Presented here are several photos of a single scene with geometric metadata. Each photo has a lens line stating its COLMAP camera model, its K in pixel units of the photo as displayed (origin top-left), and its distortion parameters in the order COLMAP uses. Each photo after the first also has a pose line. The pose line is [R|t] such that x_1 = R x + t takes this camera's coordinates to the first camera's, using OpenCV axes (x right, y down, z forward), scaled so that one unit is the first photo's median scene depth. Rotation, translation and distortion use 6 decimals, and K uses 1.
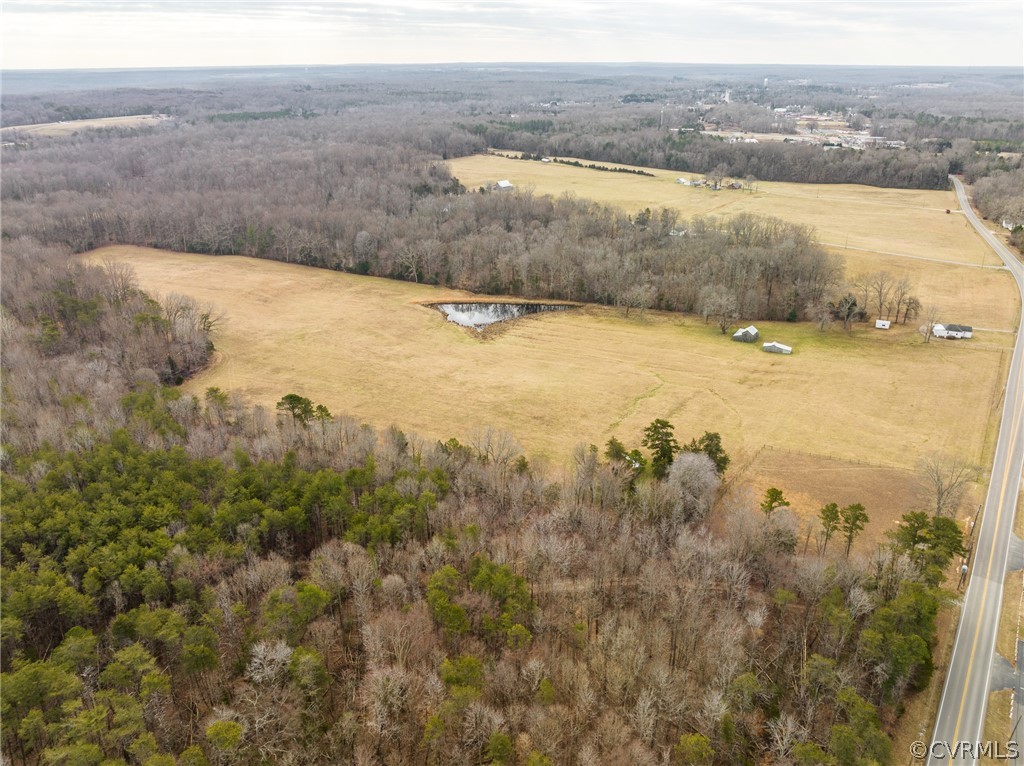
lens RADIAL K [[721.3, 0, 492.9], [0, 721.3, 380.6], [0, 0, 1]] dist [-0.036515, 0.000158]
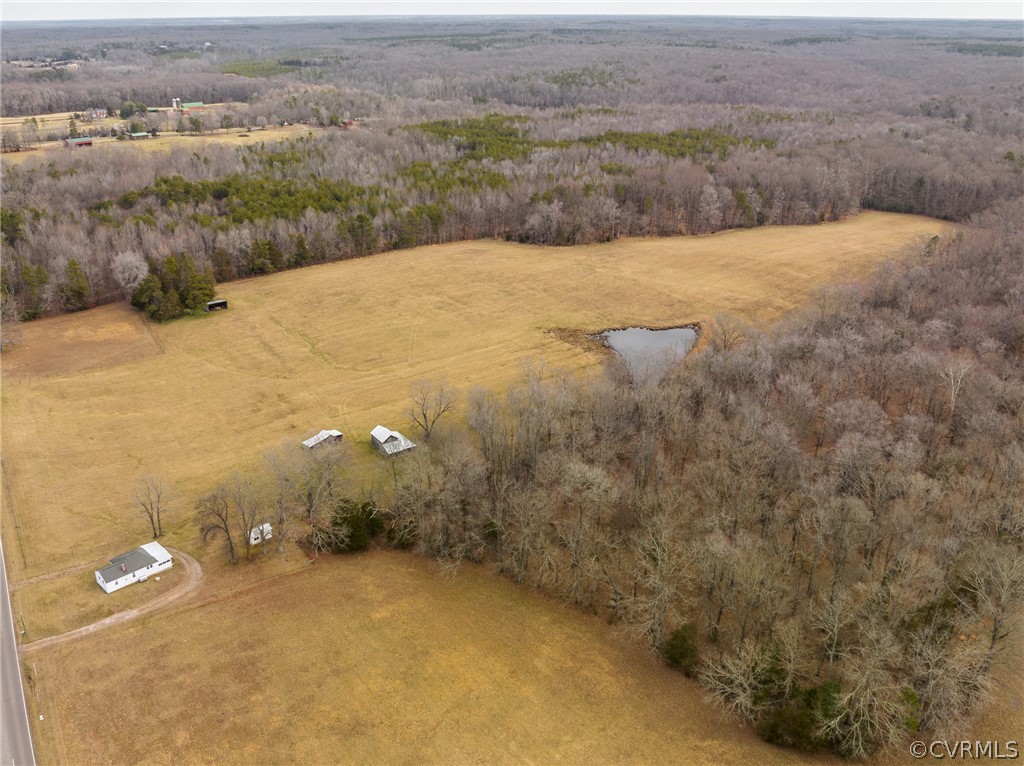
lens RADIAL K [[857.4, 0, 514.9], [0, 857.4, 356.8], [0, 0, 1]] dist [-0.012226, -0.055989]
pose [[-0.343465, 0.356463, -0.868888, 0.637171], [-0.381287, 0.792569, 0.475873, -0.354922], [0.858284, 0.494741, -0.136305, 0.774545]]
